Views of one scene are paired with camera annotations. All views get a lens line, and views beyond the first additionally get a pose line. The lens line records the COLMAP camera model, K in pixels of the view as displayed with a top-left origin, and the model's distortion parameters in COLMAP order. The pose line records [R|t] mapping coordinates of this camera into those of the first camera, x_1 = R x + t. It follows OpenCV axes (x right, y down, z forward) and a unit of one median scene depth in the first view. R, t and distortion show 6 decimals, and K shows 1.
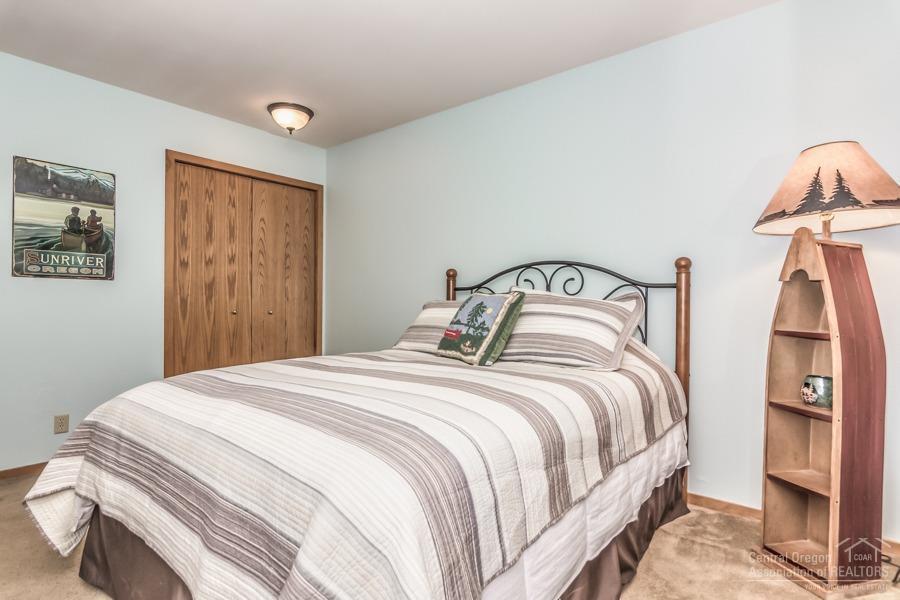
lens RADIAL K [[475.8, 0, 451.4], [0, 475.8, 301.6], [0, 0, 1]] dist [-0.004513, -0.000215]
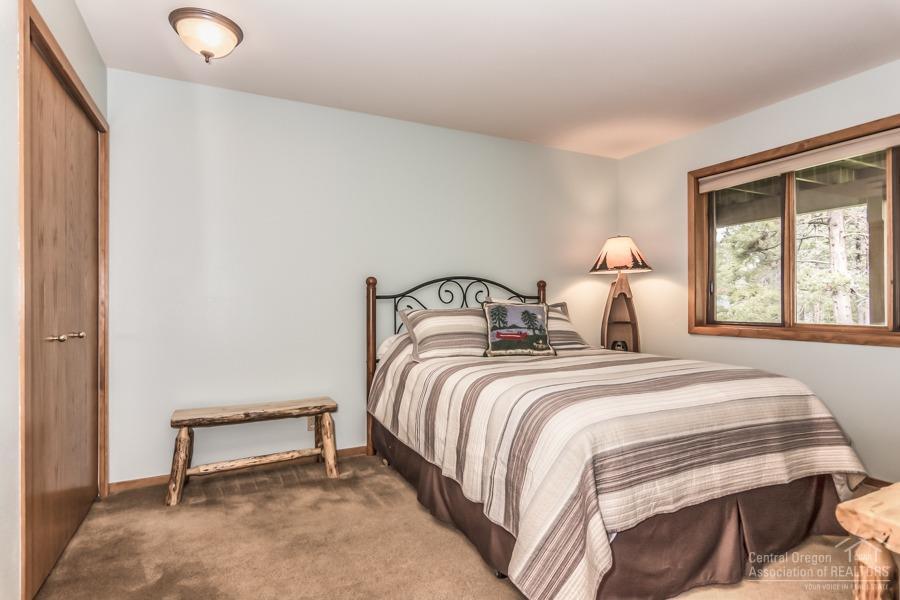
lens RADIAL K [[475.8, 0, 449.4], [0, 475.8, 300.4], [0, 0, 1]] dist [-0.004513, -0.000215]
pose [[0.407048, -0.006121, 0.913386, -0.982541], [0.002787, 0.999981, 0.005460, -0.028405], [-0.913402, 0.000323, 0.407058, 0.514329]]
